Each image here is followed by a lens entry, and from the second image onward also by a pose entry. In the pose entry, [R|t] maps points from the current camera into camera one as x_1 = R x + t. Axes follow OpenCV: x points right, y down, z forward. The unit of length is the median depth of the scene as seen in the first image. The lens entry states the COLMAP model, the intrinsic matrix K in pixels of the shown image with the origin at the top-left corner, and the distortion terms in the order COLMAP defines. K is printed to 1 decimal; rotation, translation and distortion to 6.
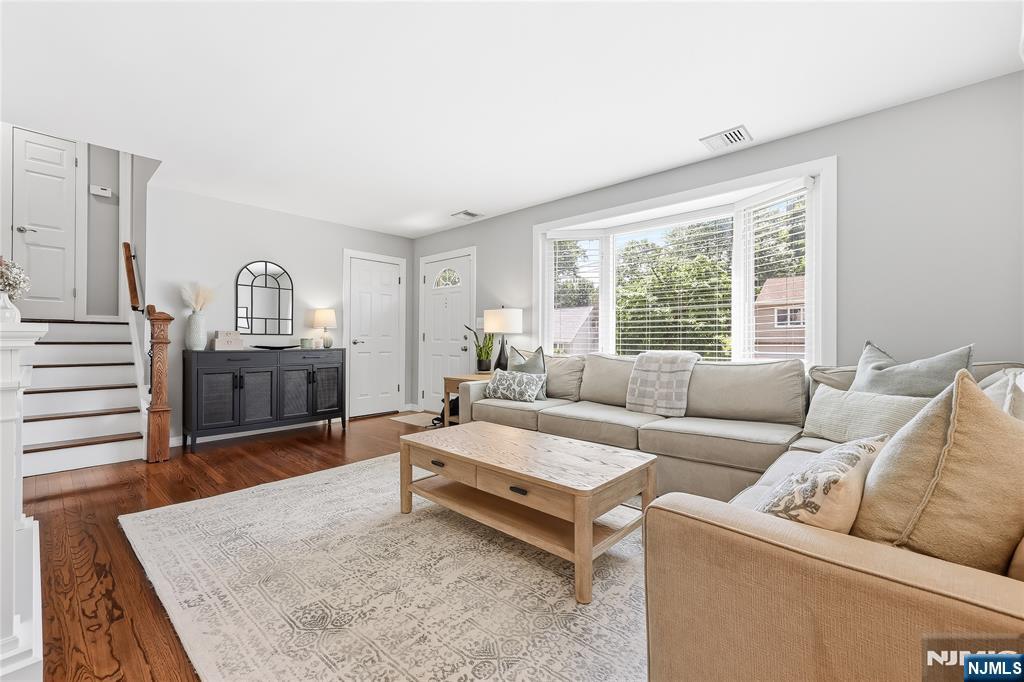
lens RADIAL K [[422.4, 0, 485.8], [0, 422.4, 336.5], [0, 0, 1]] dist [0.009486, 0.001029]
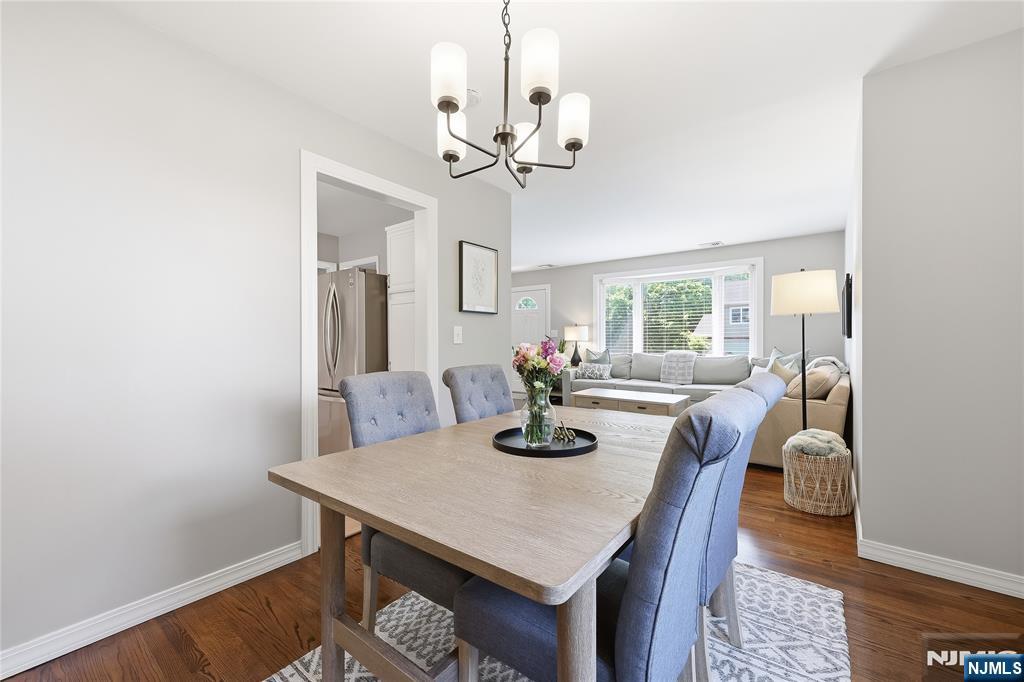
lens RADIAL K [[422.4, 0, 481.7], [0, 422.4, 339.7], [0, 0, 1]] dist [0.009486, 0.001029]
pose [[0.997419, -0.013177, 0.070584, -0.531077], [0.011877, 0.999753, 0.018811, -0.055847], [-0.070814, -0.017924, 0.997328, -0.741870]]
